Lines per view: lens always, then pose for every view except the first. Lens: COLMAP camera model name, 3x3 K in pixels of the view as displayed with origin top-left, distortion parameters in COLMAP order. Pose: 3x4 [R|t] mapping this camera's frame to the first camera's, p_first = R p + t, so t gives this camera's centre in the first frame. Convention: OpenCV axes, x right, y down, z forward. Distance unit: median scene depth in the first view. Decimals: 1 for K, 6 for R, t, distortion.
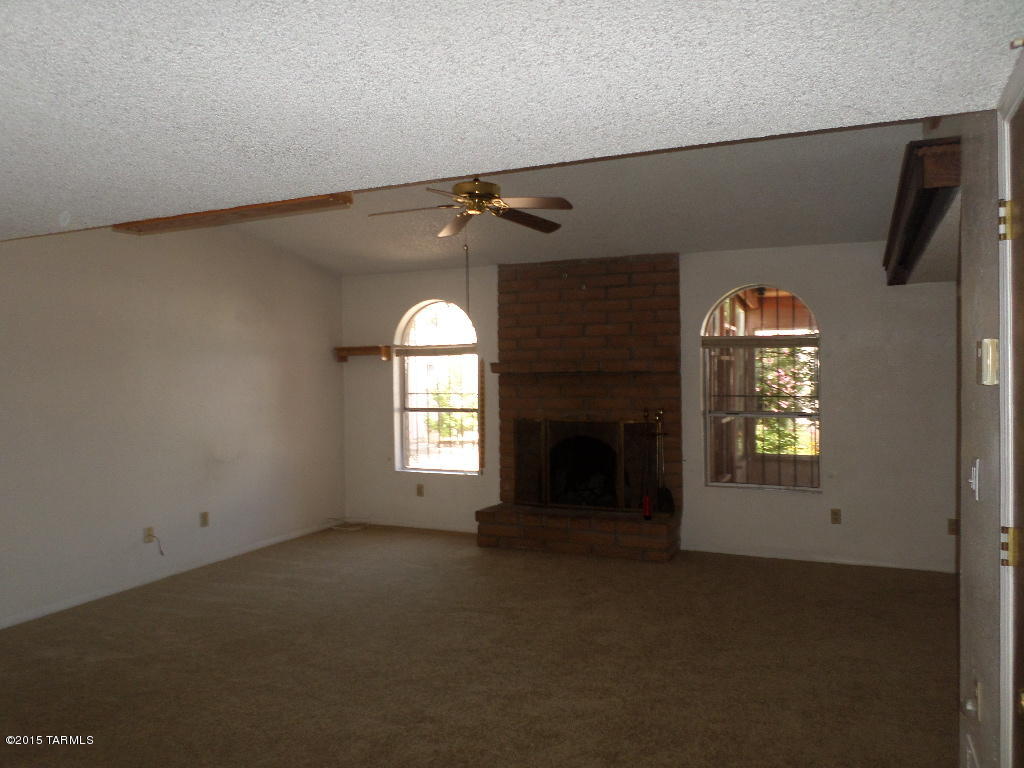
lens RADIAL K [[781.3, 0, 512.1], [0, 781.3, 380.9], [0, 0, 1]] dist [-0.018640, -0.013307]
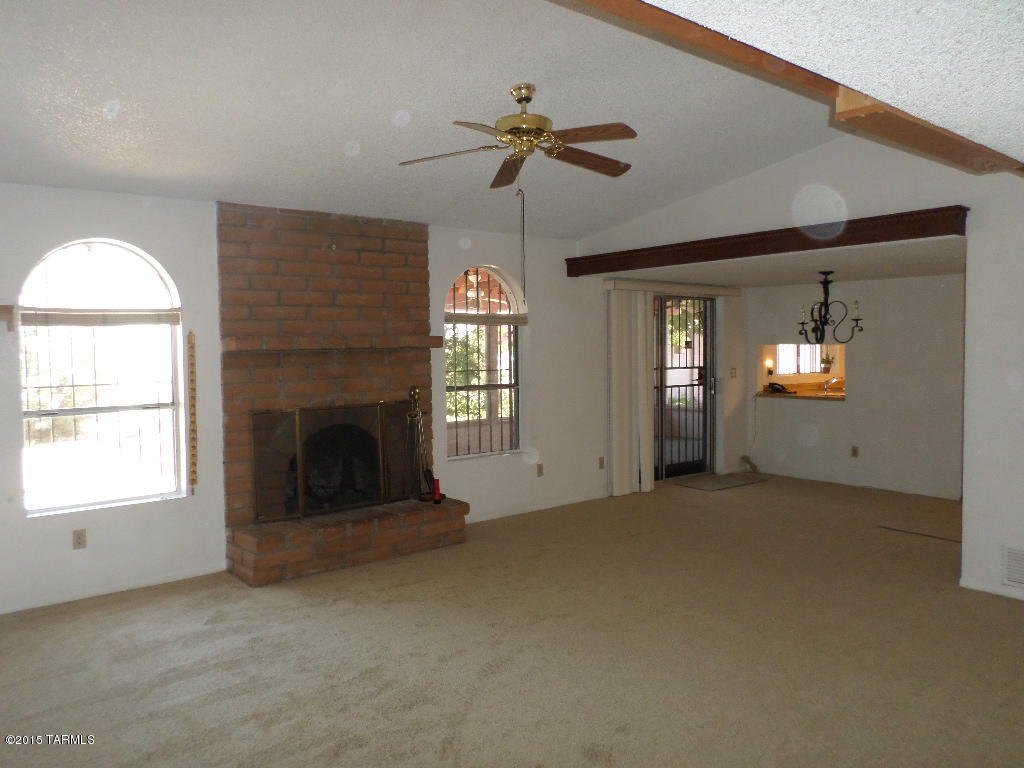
lens RADIAL K [[781.3, 0, 512.7], [0, 781.3, 385.6], [0, 0, 1]] dist [-0.018640, -0.013307]
pose [[0.432117, -0.042143, 0.900832, -0.584612], [0.025355, 0.999080, 0.034576, 0.004287], [-0.901461, 0.007900, 0.432788, 0.463536]]
